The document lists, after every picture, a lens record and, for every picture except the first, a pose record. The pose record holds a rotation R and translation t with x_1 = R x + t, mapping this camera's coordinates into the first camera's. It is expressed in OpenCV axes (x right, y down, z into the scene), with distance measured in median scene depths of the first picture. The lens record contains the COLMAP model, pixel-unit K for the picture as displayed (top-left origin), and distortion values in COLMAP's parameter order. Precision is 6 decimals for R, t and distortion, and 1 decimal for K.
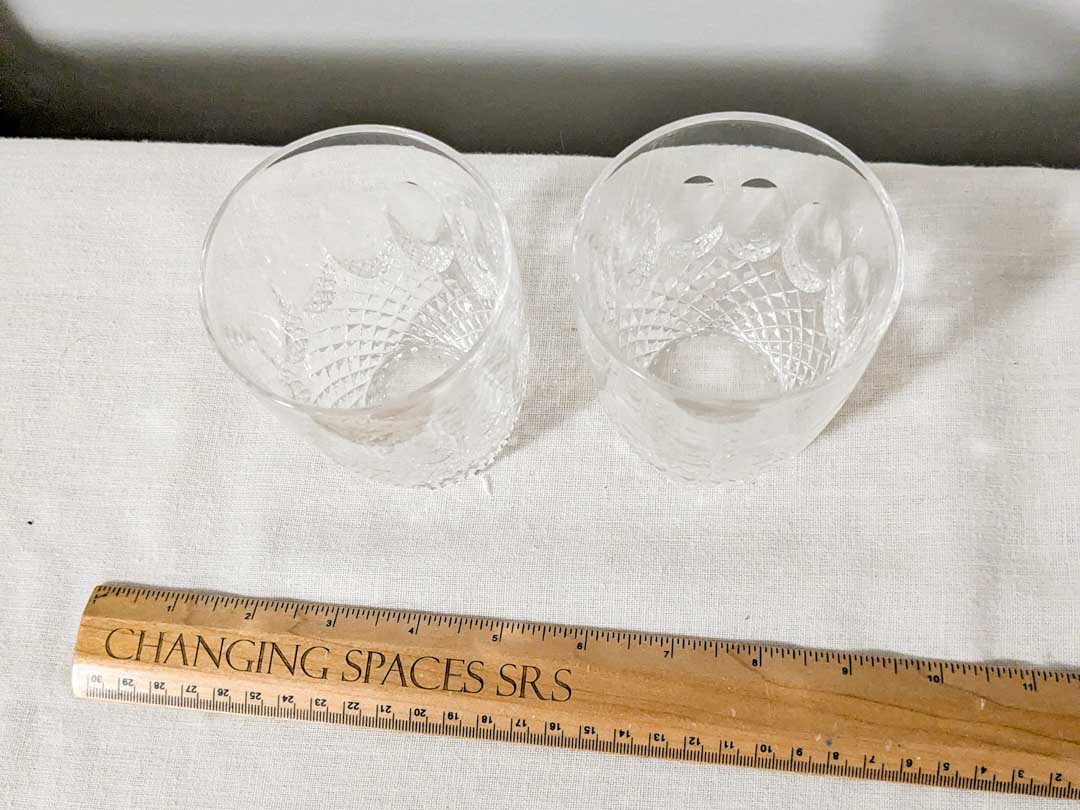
lens RADIAL K [[1347.5, 0, 540.0], [0, 1347.5, 405.0], [0, 0, 1]] dist [0.352282, -1.893803]
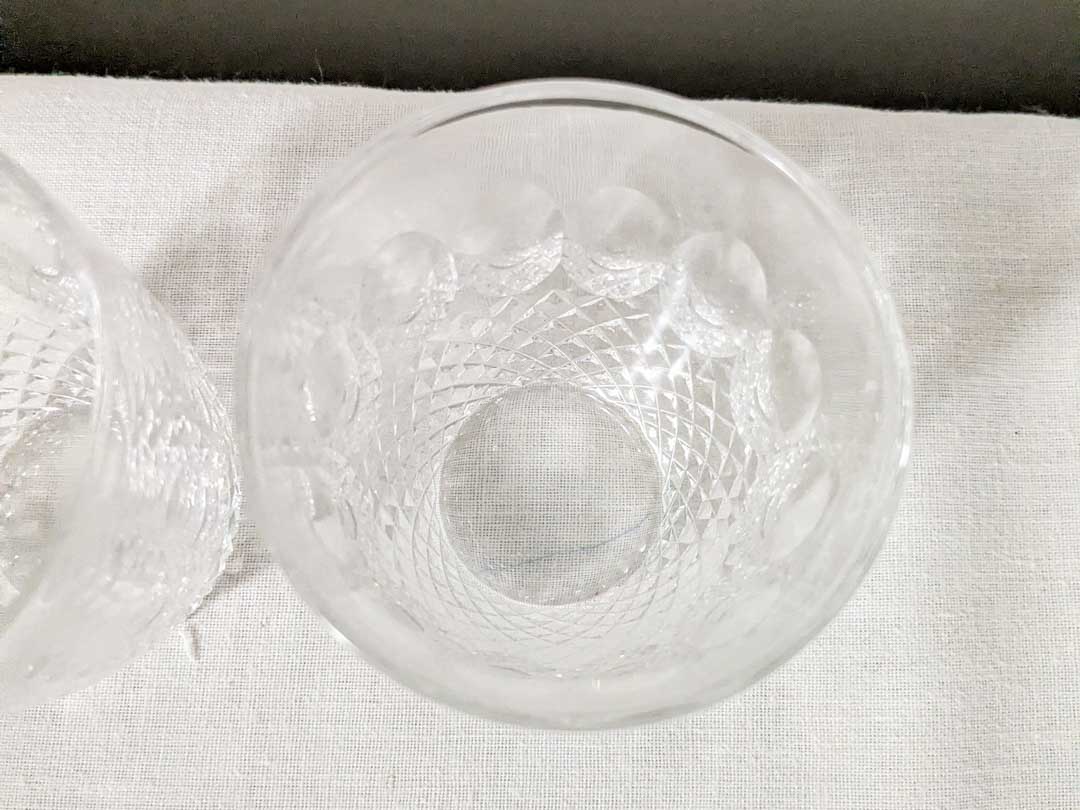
lens RADIAL K [[1347.5, 0, 540.0], [0, 1347.5, 405.0], [0, 0, 1]] dist [0.352282, -1.893803]
pose [[0.995066, -0.020566, 0.097065, 0.060921], [0.010826, 0.994946, 0.099823, -0.109925], [-0.098627, -0.098279, 0.990259, 0.381850]]
